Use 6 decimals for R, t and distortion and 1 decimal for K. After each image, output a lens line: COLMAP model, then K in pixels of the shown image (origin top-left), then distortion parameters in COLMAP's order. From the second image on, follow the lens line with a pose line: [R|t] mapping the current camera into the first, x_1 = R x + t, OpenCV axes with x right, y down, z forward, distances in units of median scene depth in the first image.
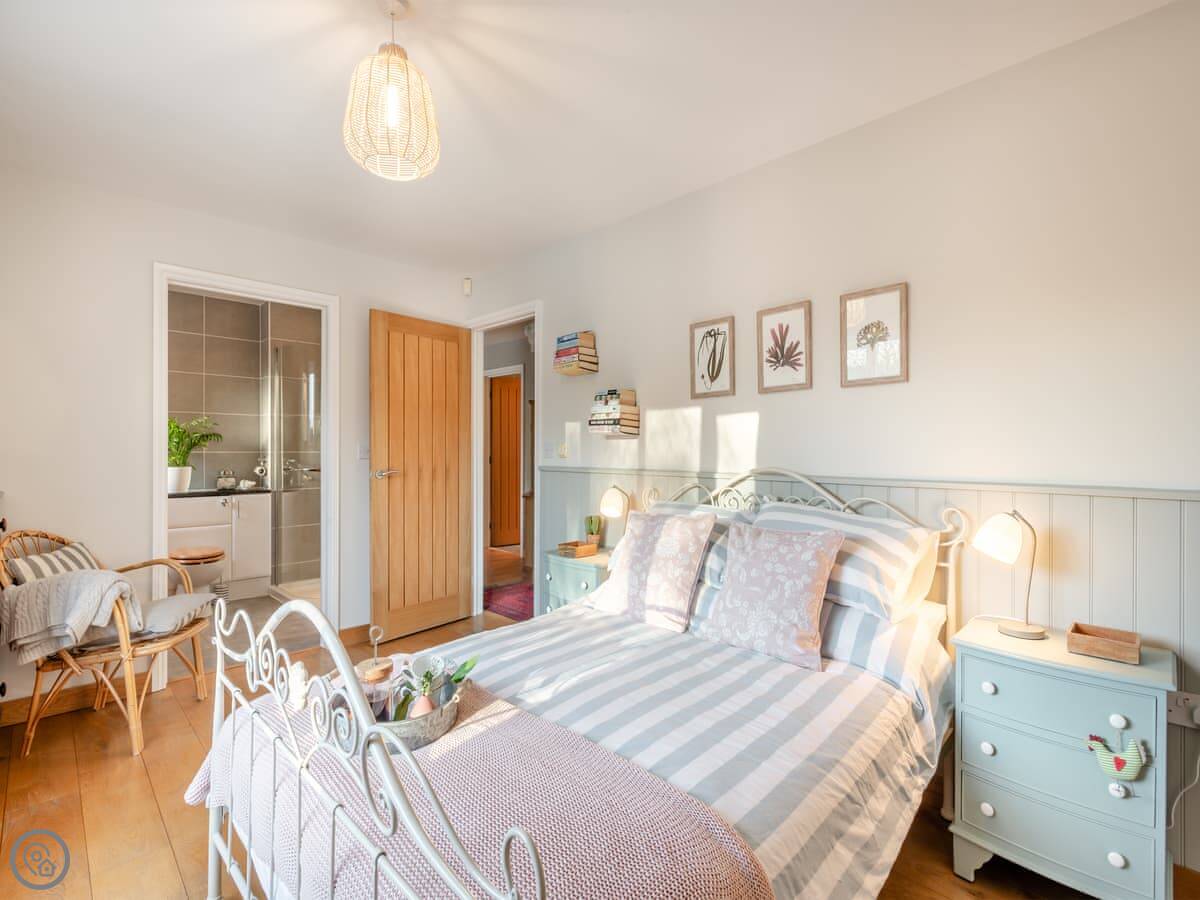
lens RADIAL K [[552.8, 0, 588.5], [0, 552.8, 451.0], [0, 0, 1]] dist [0.015183, -0.000435]
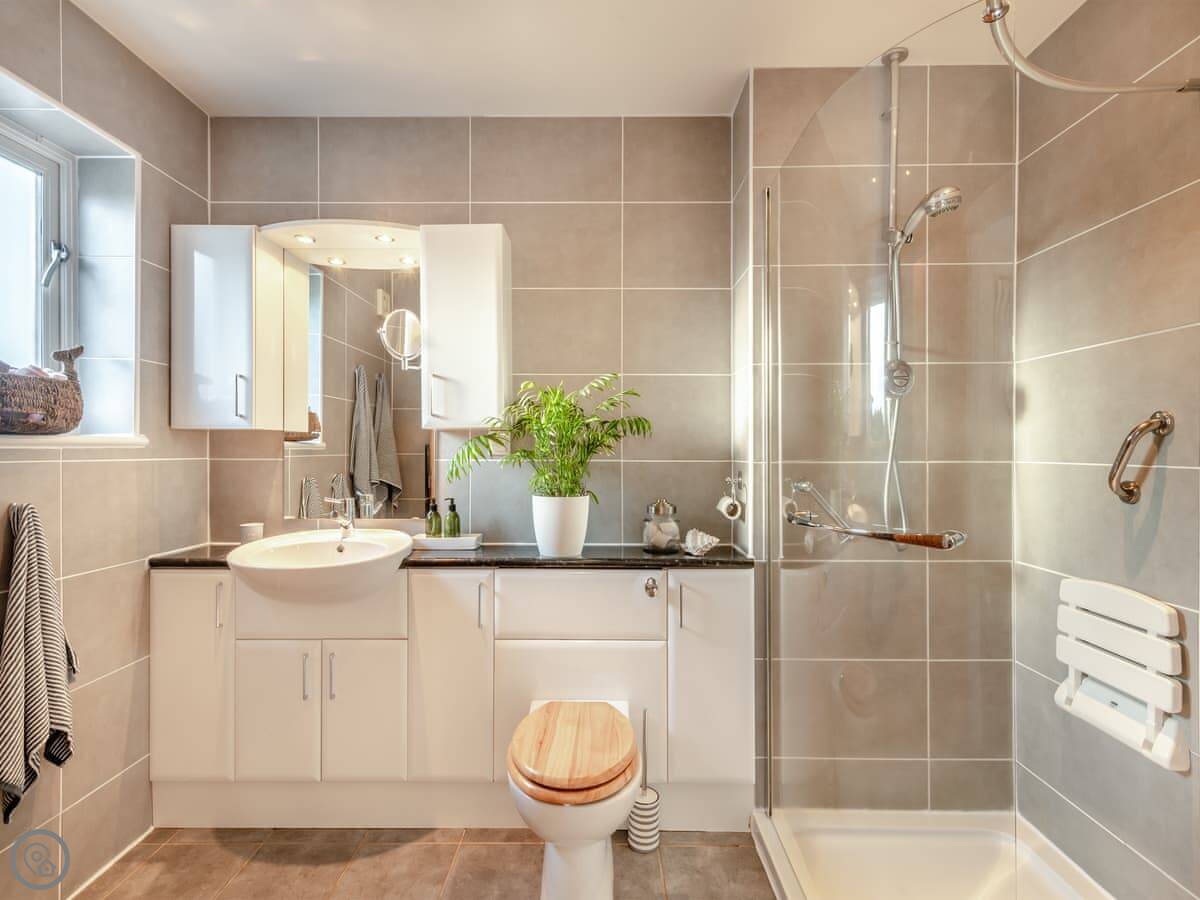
lens RADIAL K [[552.8, 0, 599.3], [0, 552.8, 443.1], [0, 0, 1]] dist [0.015183, -0.000435]
pose [[0.699274, 0.003468, -0.714845, -0.375888], [0.000566, 0.999985, 0.005405, -0.013612], [0.714853, -0.004184, 0.699262, 0.661400]]
